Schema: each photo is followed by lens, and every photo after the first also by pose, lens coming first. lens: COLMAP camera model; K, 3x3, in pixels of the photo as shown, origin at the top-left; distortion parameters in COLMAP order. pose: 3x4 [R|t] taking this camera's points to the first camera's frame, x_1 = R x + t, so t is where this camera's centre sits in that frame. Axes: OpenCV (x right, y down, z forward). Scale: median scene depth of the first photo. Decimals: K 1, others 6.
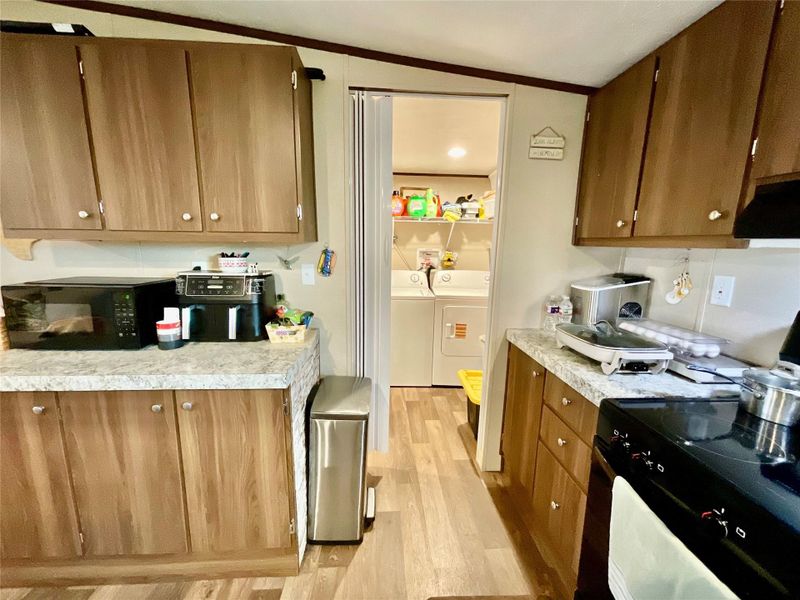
lens RADIAL K [[322.8, 0, 400.0], [0, 322.8, 300.0], [0, 0, 1]] dist [-0.001273, -0.000110]
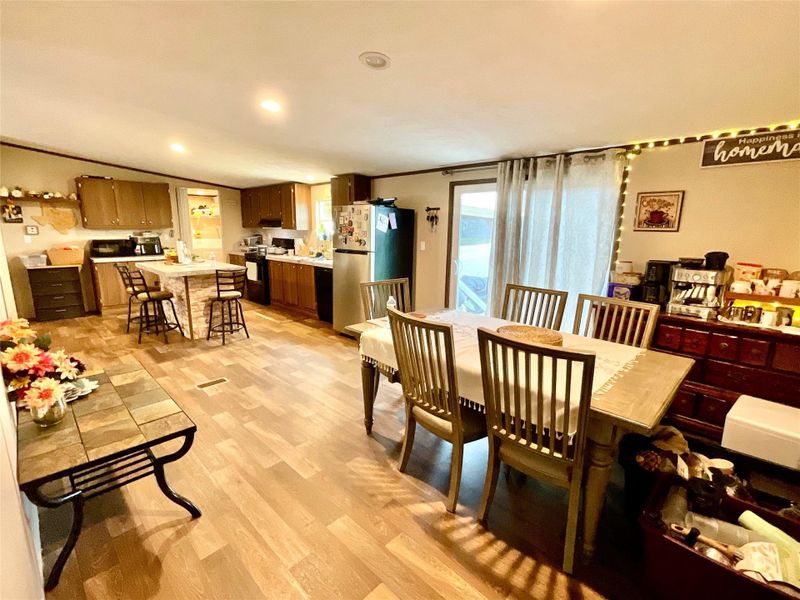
lens RADIAL K [[371.1, 0, 398.1], [0, 371.1, 301.4], [0, 0, 1]] dist [0.000037, 0.000592]
pose [[0.735680, -0.143317, 0.661994, -1.213904], [0.117085, 0.989553, 0.084114, 0.570194], [-0.667133, 0.015629, 0.744774, -3.678383]]
